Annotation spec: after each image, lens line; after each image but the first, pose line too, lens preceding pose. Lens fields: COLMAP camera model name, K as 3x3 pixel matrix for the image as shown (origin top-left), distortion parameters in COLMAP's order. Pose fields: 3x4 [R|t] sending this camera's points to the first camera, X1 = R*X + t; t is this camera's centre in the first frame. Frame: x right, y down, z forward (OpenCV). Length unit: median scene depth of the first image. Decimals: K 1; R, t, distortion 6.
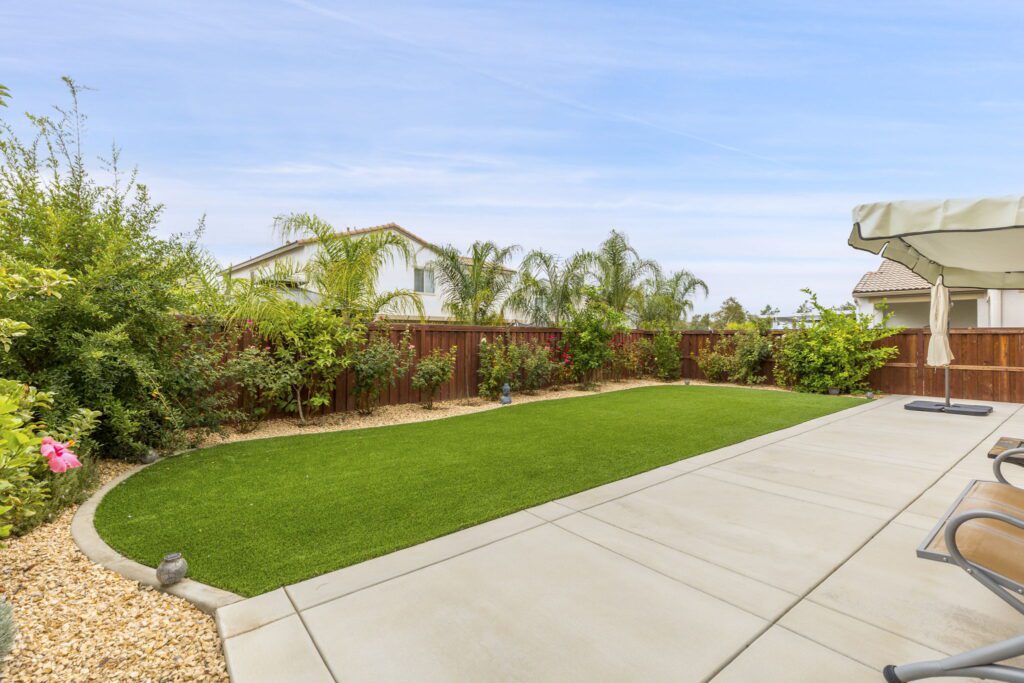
lens RADIAL K [[467.7, 0, 512.0], [0, 467.7, 341.0], [0, 0, 1]] dist [-0.002435, -0.000102]
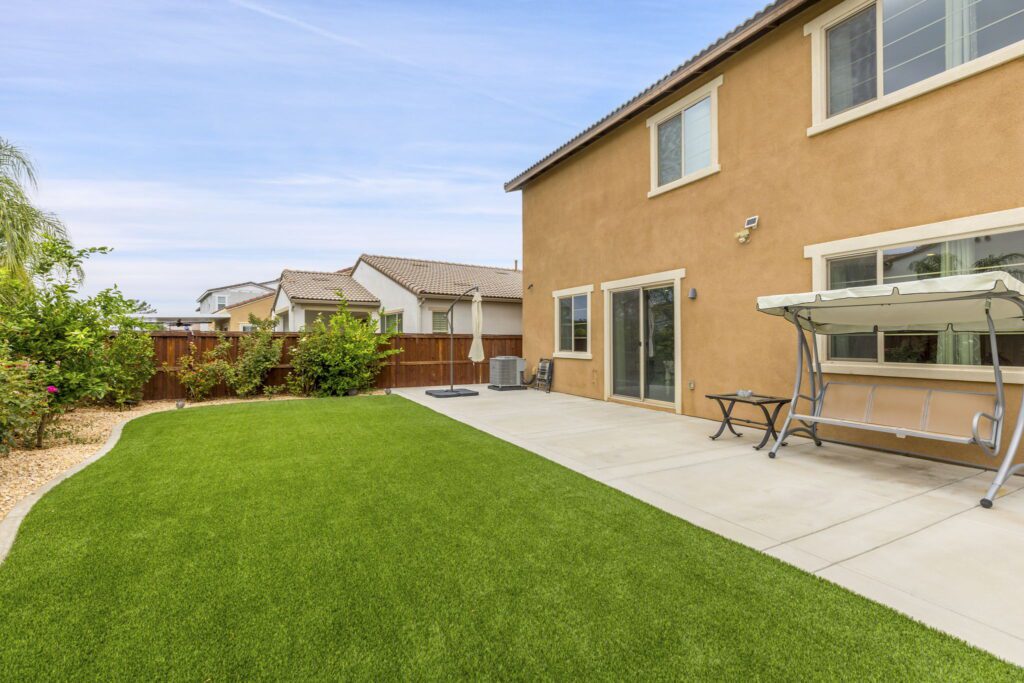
lens RADIAL K [[467.7, 0, 509.8], [0, 467.7, 341.4], [0, 0, 1]] dist [-0.002435, -0.000102]
pose [[0.199270, 0.000670, 0.979944, -0.234346], [0.012960, 0.999911, -0.003319, 0.002456], [-0.979859, 0.013362, 0.199243, 0.403450]]
